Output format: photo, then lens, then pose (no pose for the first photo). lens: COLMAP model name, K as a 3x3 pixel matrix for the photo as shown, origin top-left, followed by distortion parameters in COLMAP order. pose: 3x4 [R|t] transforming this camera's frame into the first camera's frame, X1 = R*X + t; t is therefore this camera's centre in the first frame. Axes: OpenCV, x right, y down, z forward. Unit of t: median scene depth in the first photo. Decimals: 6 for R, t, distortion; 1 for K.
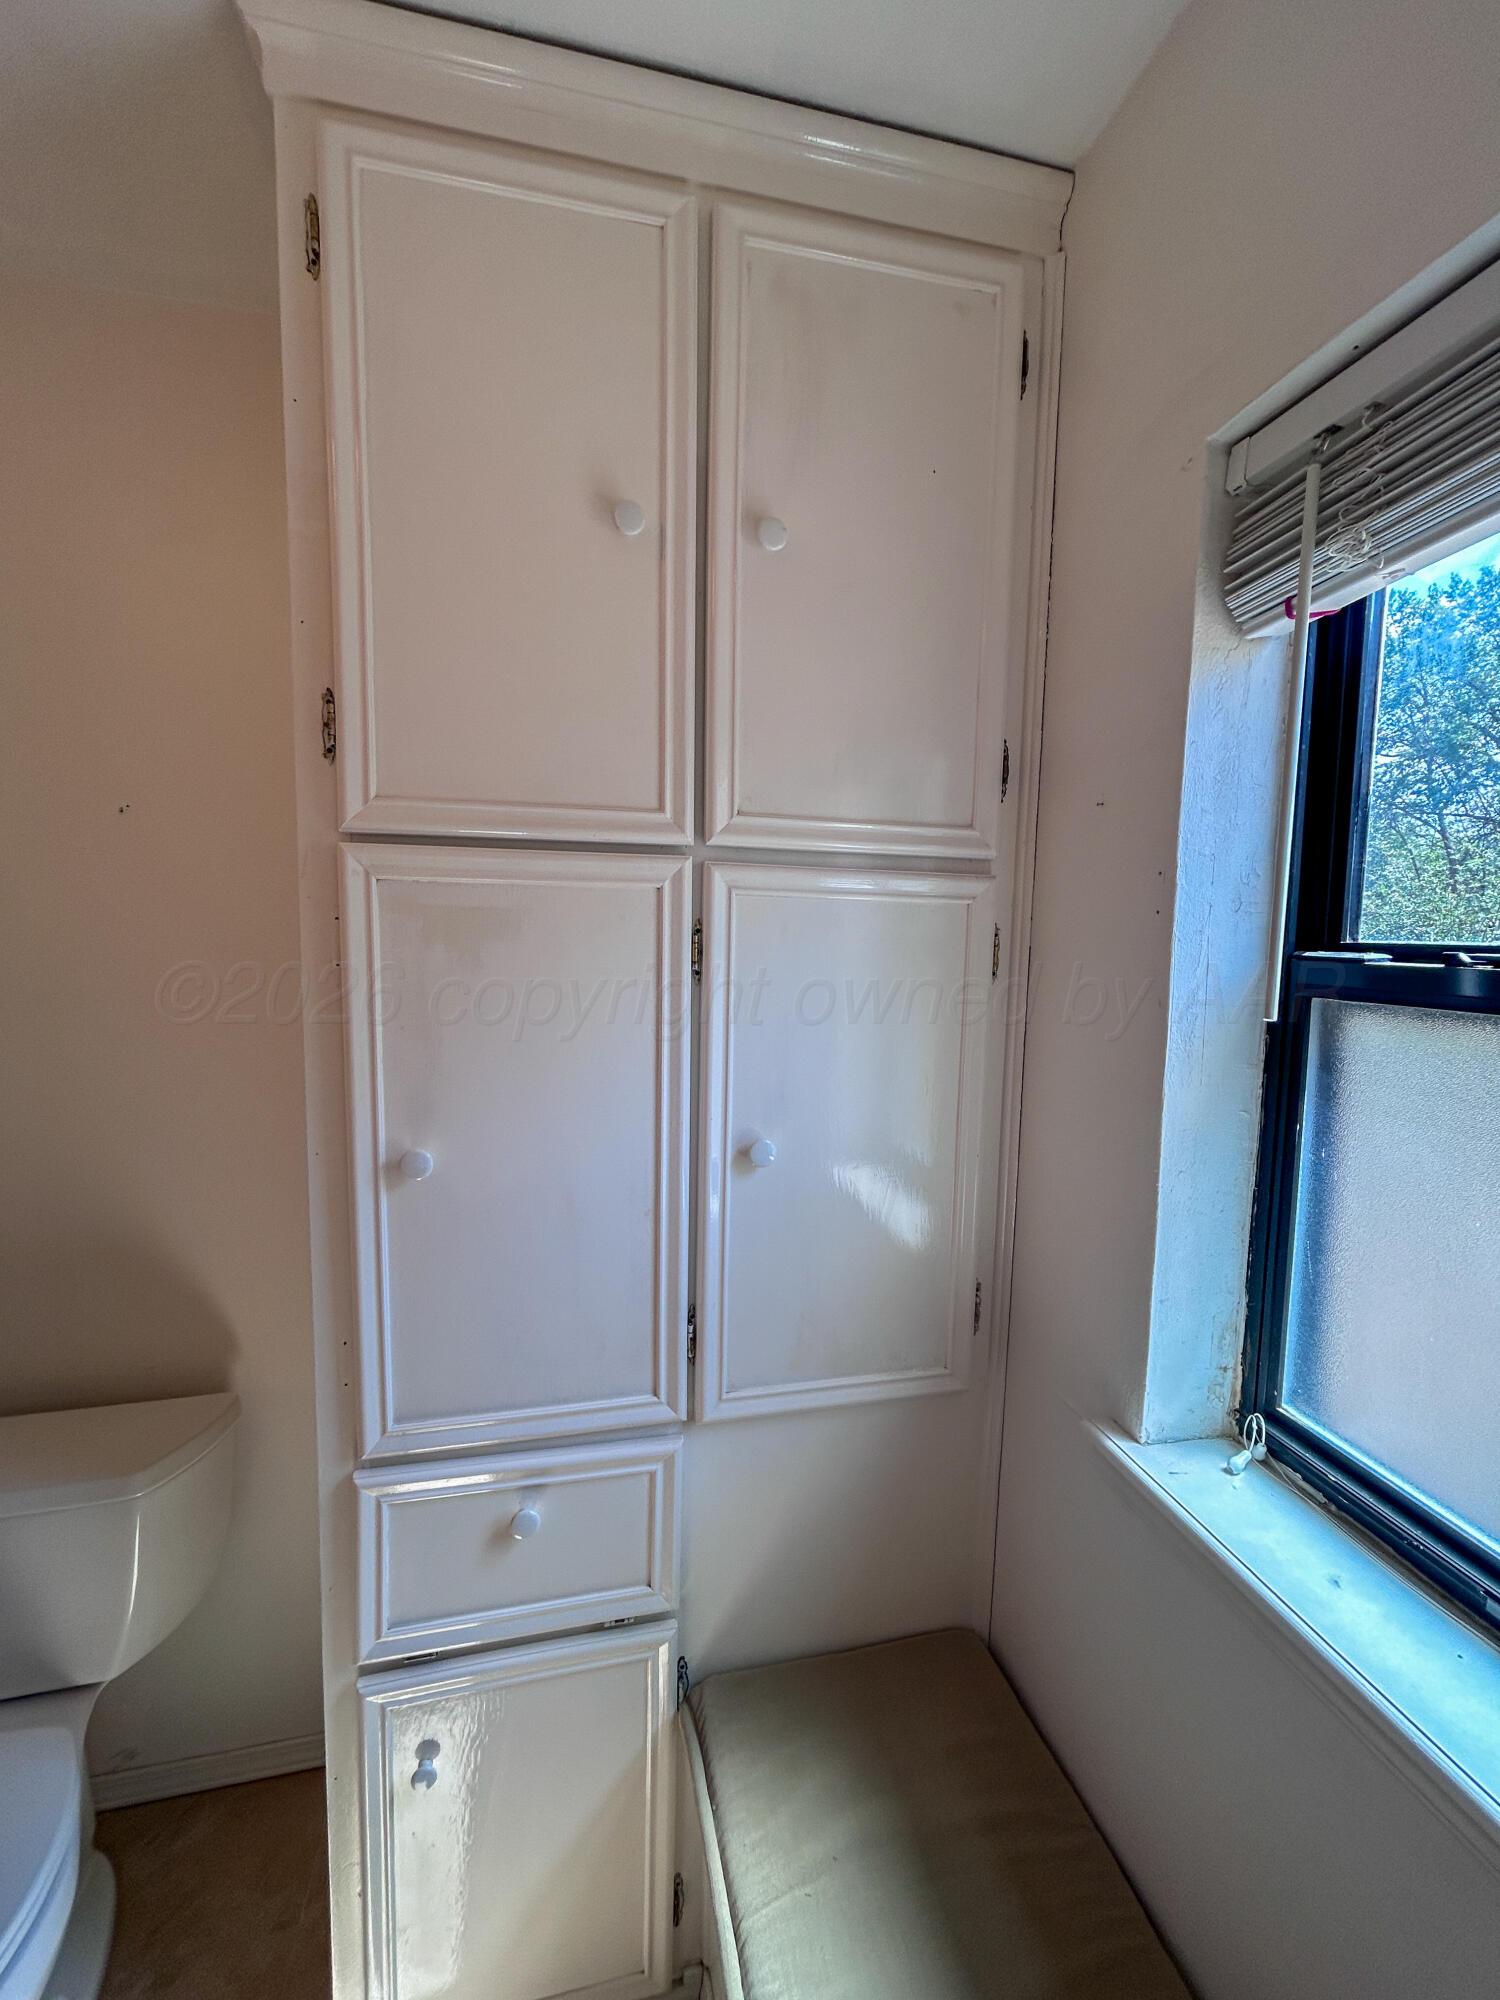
lens RADIAL K [[813.5, 0, 756.2], [0, 813.5, 1002.5], [0, 0, 1]] dist [-0.003261, 0.000474]
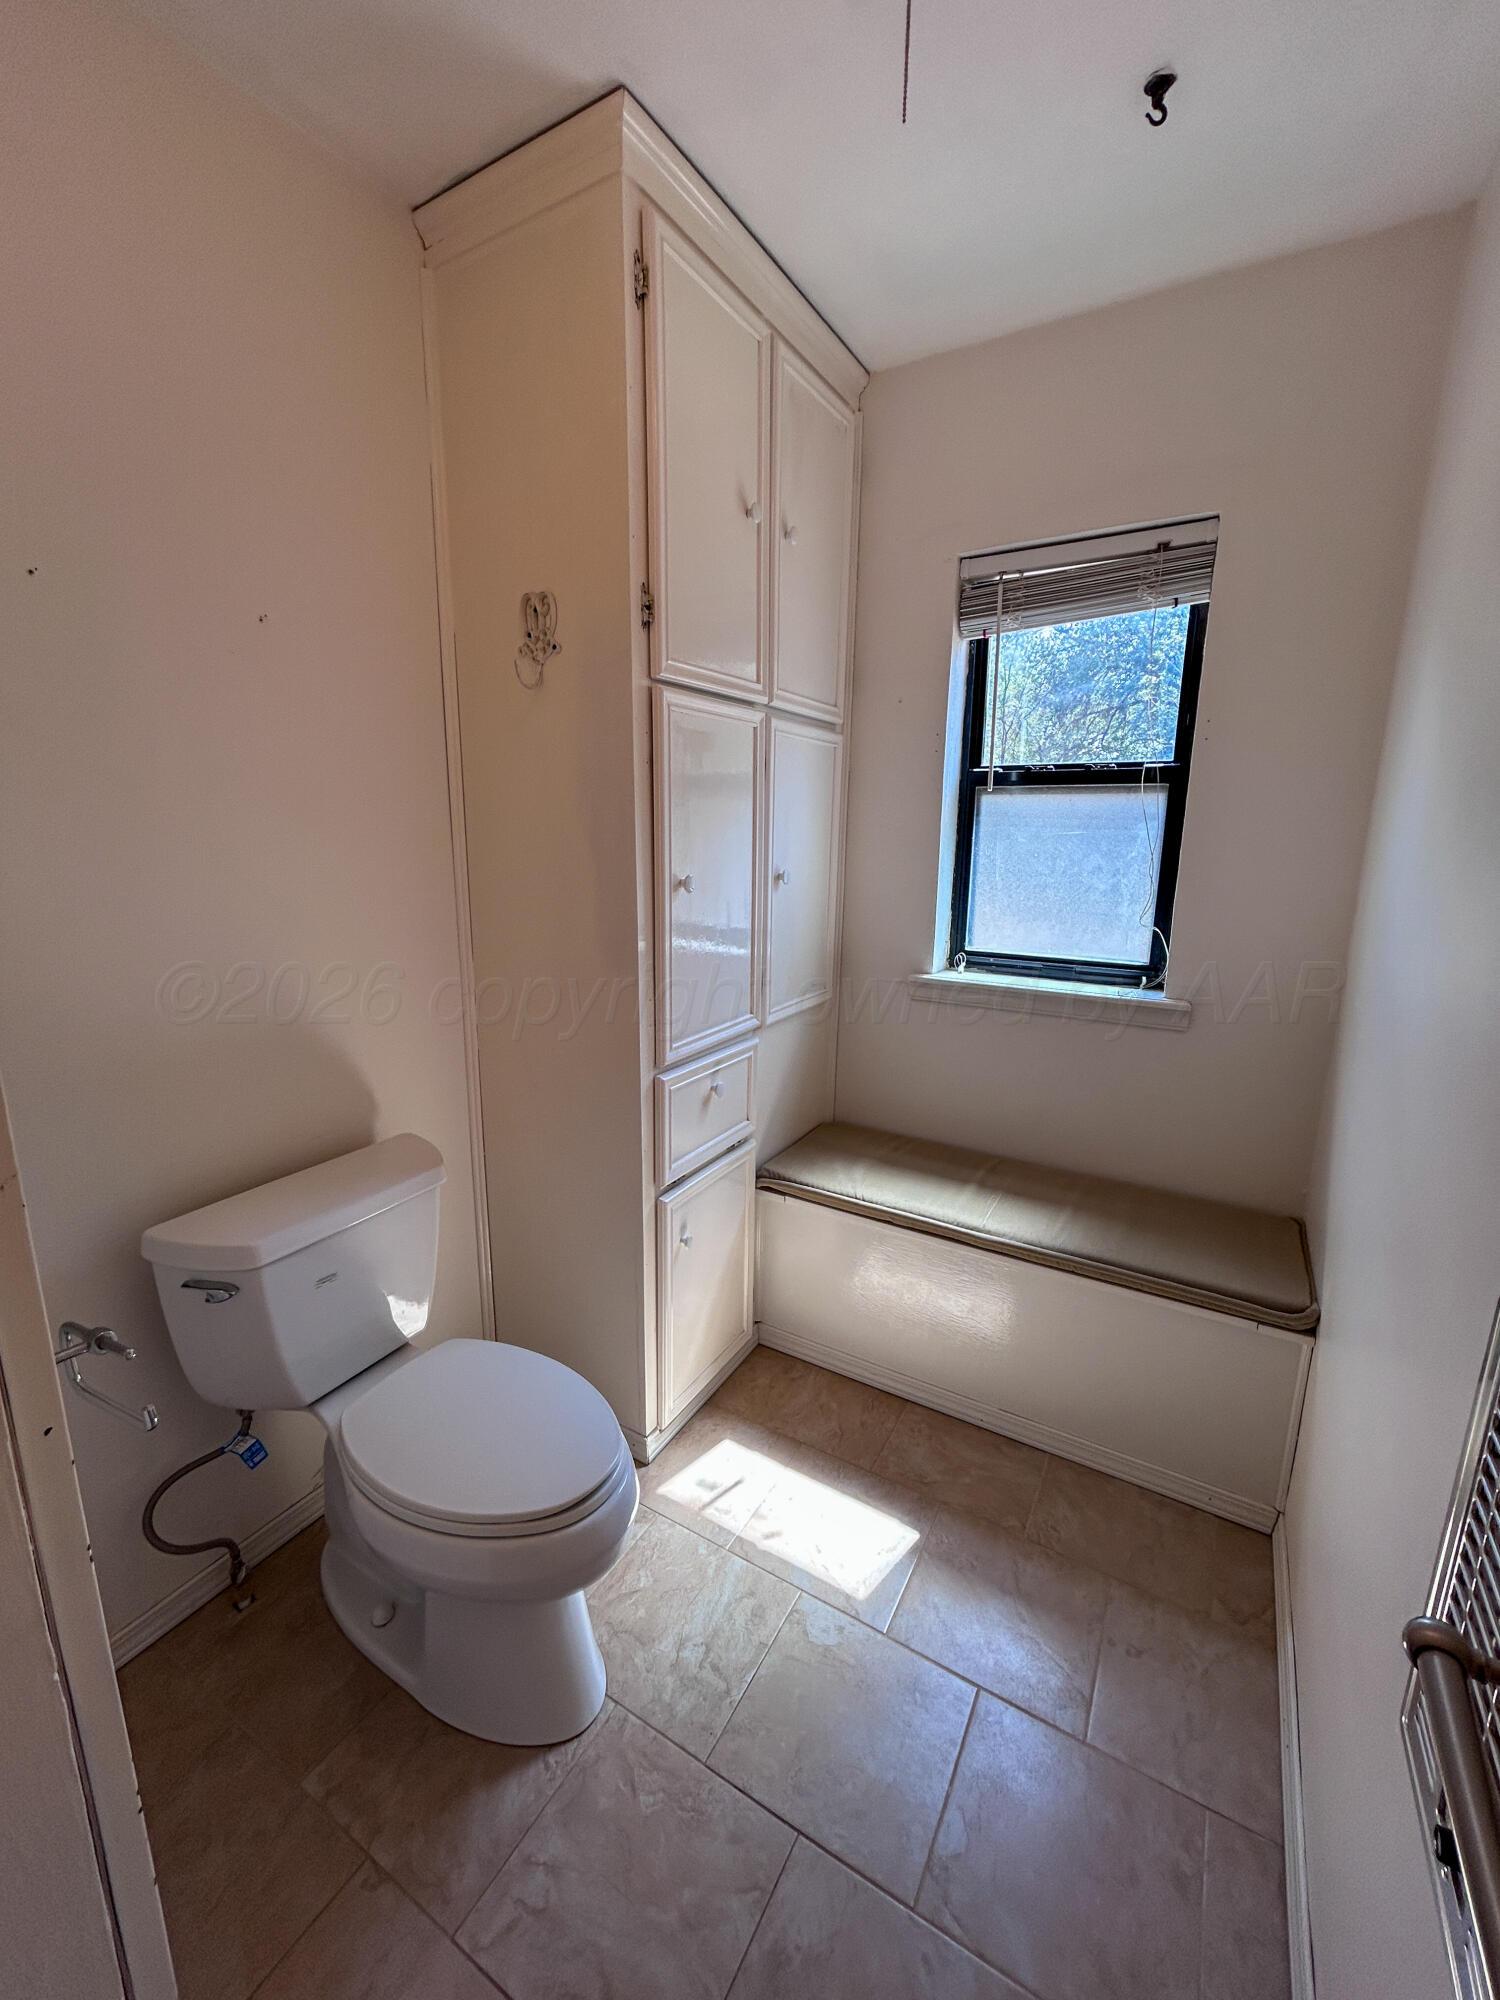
lens RADIAL K [[813.5, 0, 744.8], [0, 813.5, 997.3], [0, 0, 1]] dist [-0.003261, 0.000474]
pose [[0.693438, -0.165197, 0.701322, -1.528021], [0.070511, 0.984248, 0.162123, 0.158614], [-0.717058, -0.062971, 0.694164, -0.285560]]
